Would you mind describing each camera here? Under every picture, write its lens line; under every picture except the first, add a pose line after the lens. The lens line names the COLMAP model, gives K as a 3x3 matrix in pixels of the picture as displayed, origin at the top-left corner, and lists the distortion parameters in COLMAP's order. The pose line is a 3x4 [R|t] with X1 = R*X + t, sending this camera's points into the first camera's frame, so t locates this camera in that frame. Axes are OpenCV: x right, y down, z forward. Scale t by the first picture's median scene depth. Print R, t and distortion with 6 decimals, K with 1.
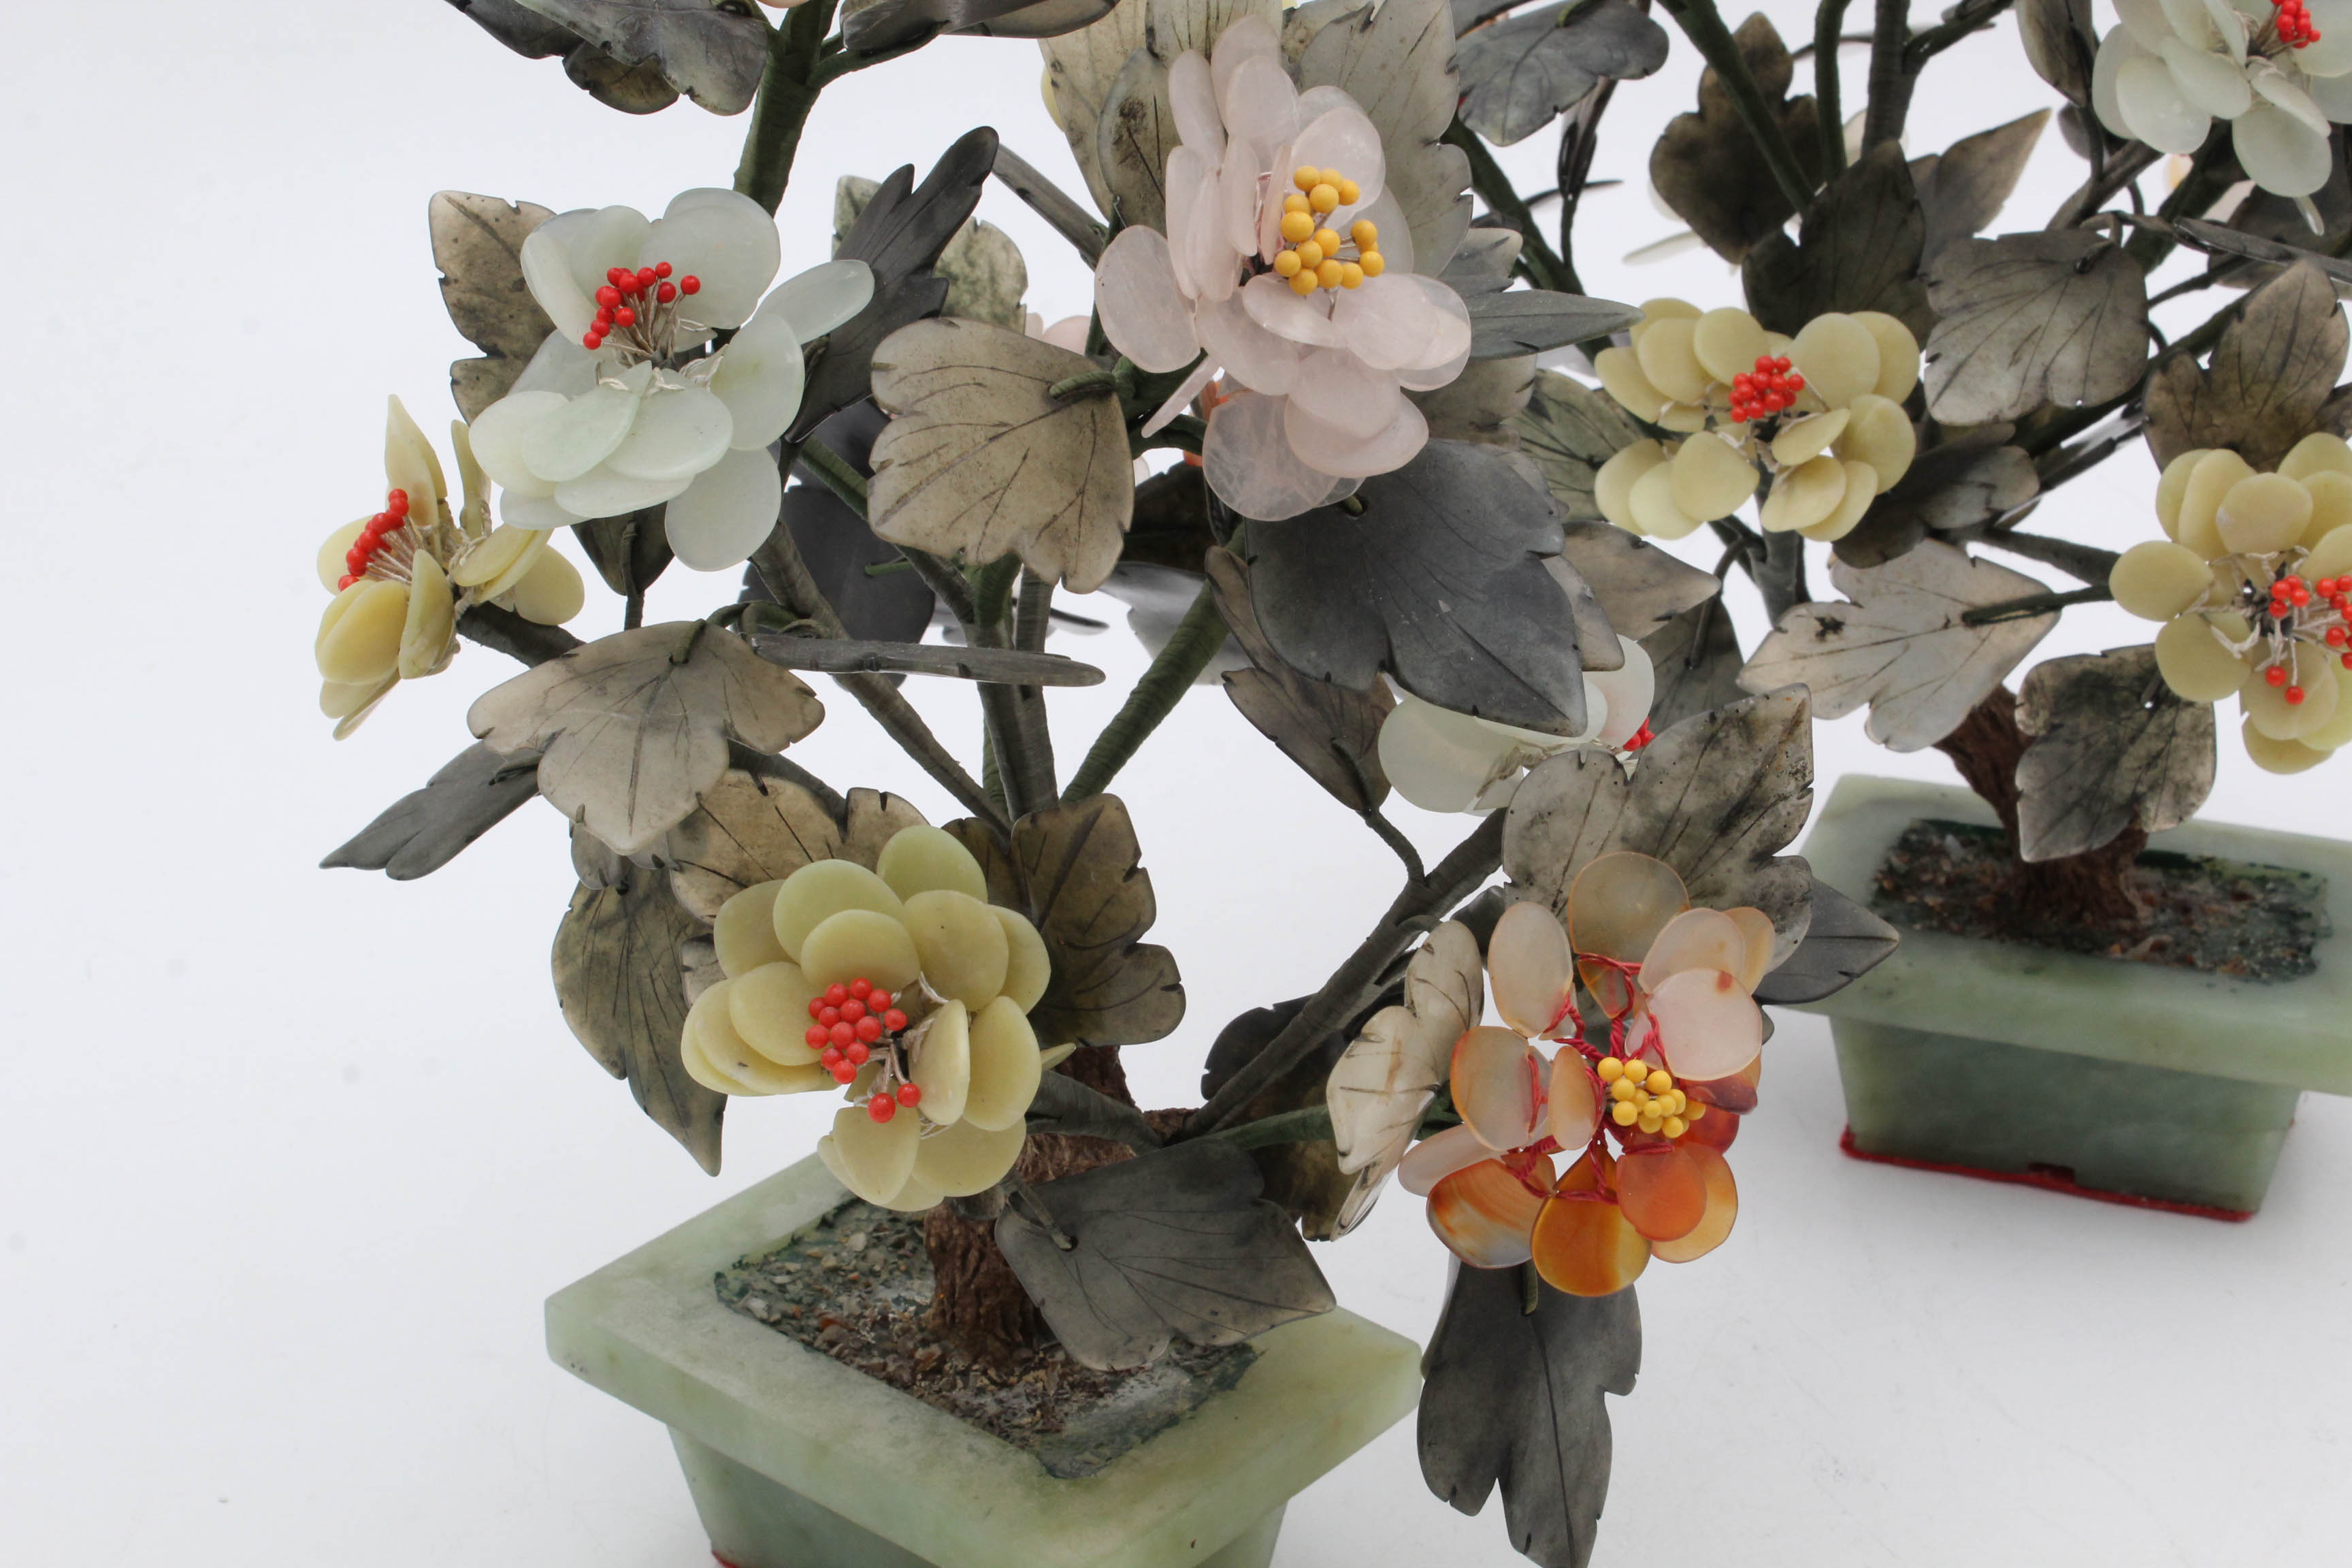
lens RADIAL K [[4254.0, 0, 1163.8], [0, 4254.0, 773.6], [0, 0, 1]] dist [0.026908, 0.000000]
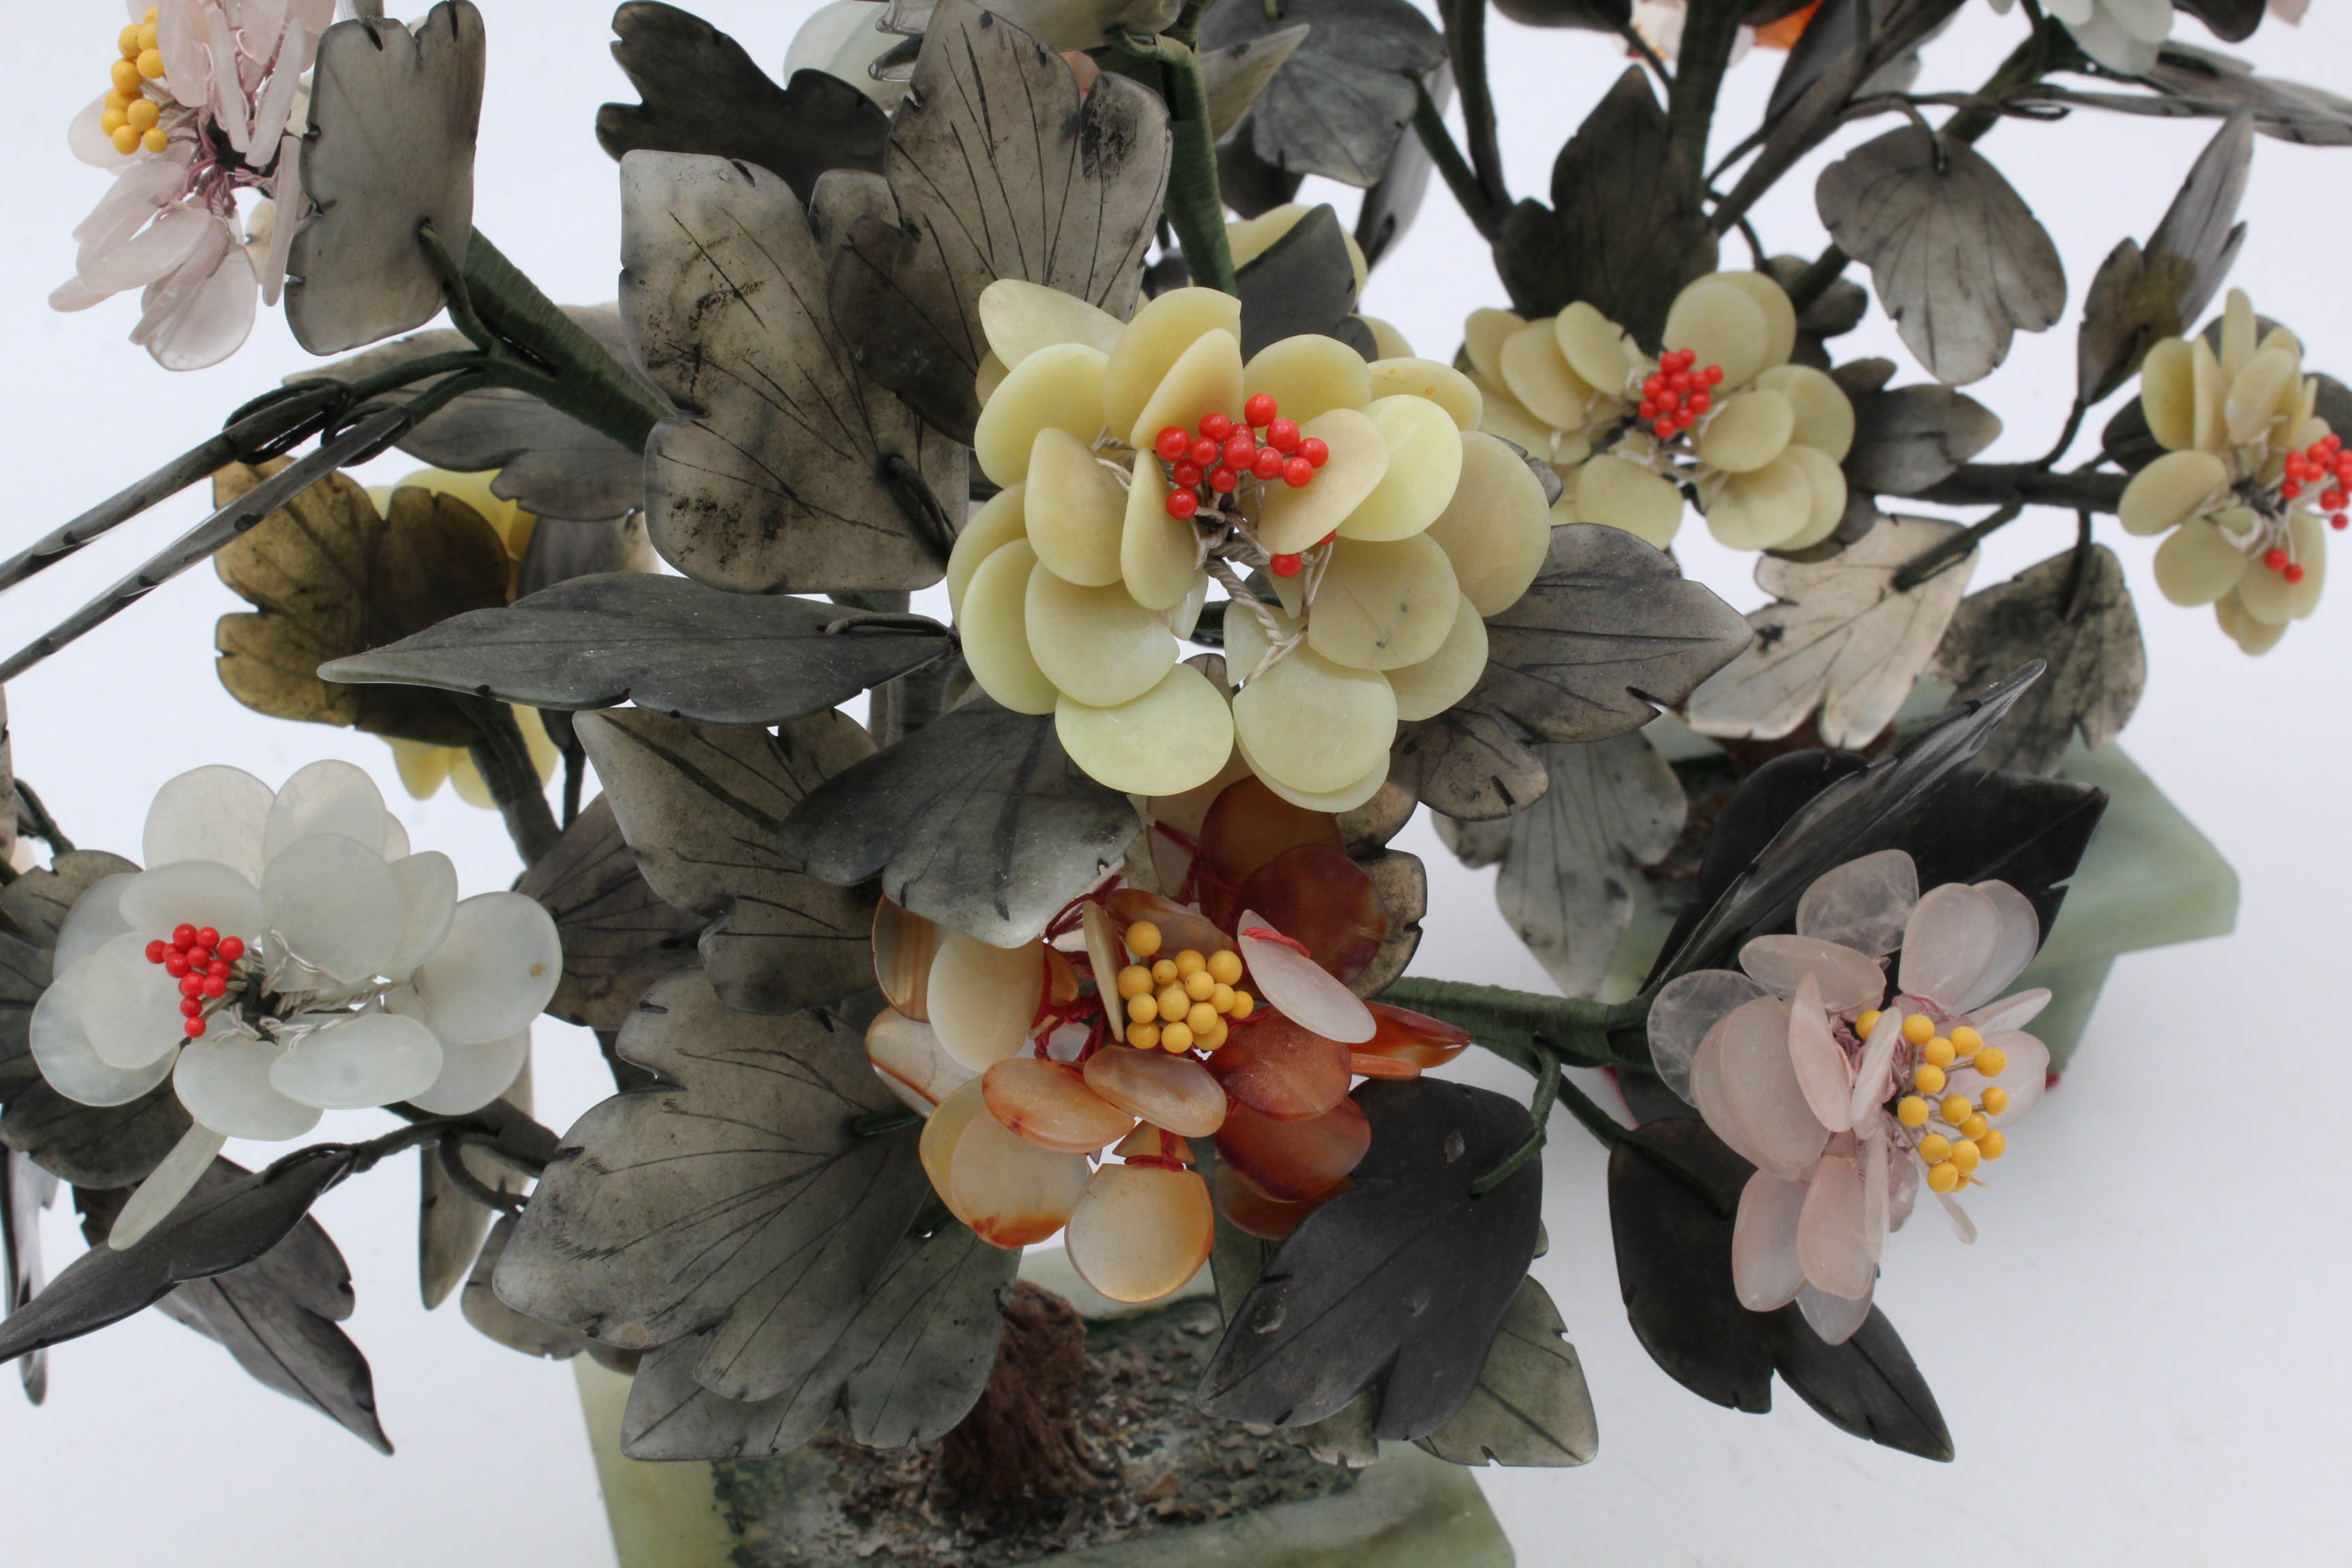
lens RADIAL K [[3712.5, 0, 1187.1], [0, 3712.5, 795.7], [0, 0, 1]] dist [-0.012514, 0.000000]
pose [[0.820464, -0.312911, 0.478462, -0.297277], [0.264166, 0.949712, 0.168114, -0.153911], [-0.507006, -0.011538, 0.861865, 0.387166]]
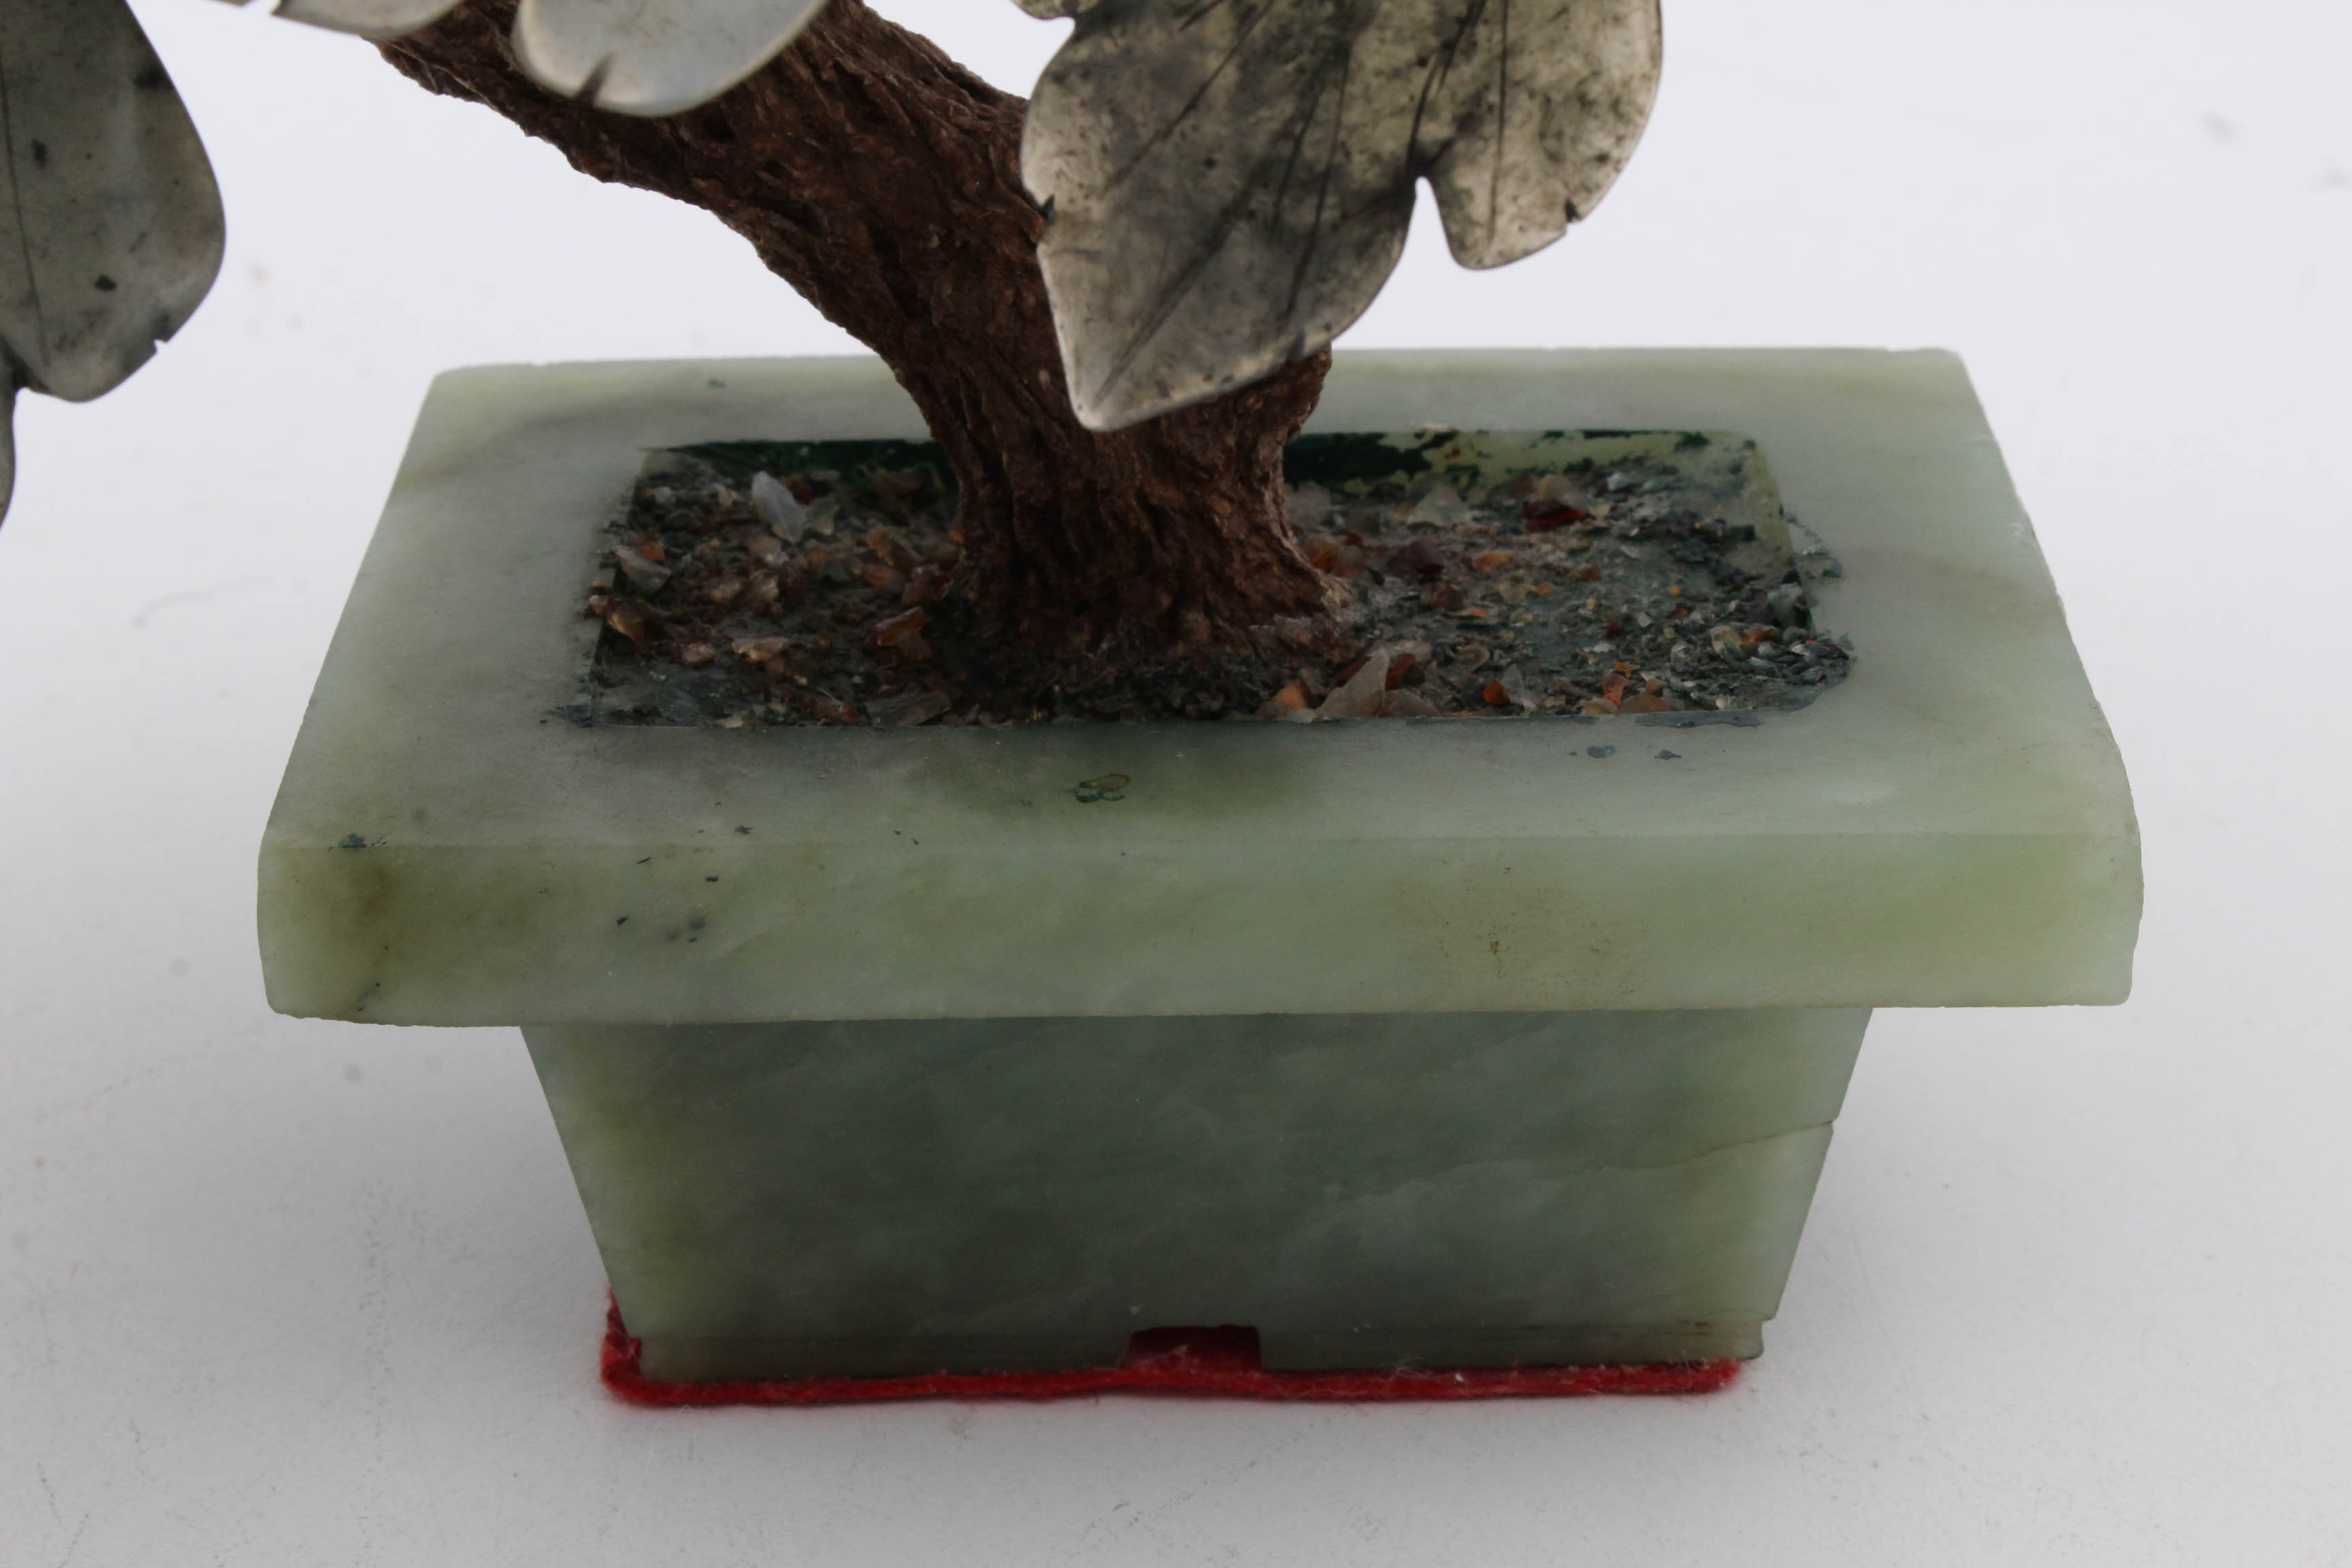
lens RADIAL K [[4935.3, 0, 1176.7], [0, 4935.3, 786.3], [0, 0, 1]] dist [0.024699, 0.000000]
pose [[0.938841, -0.154132, 0.307929, 0.090092], [0.148863, 0.988021, 0.040681, 0.031109], [-0.310510, 0.007646, 0.950539, 0.631059]]
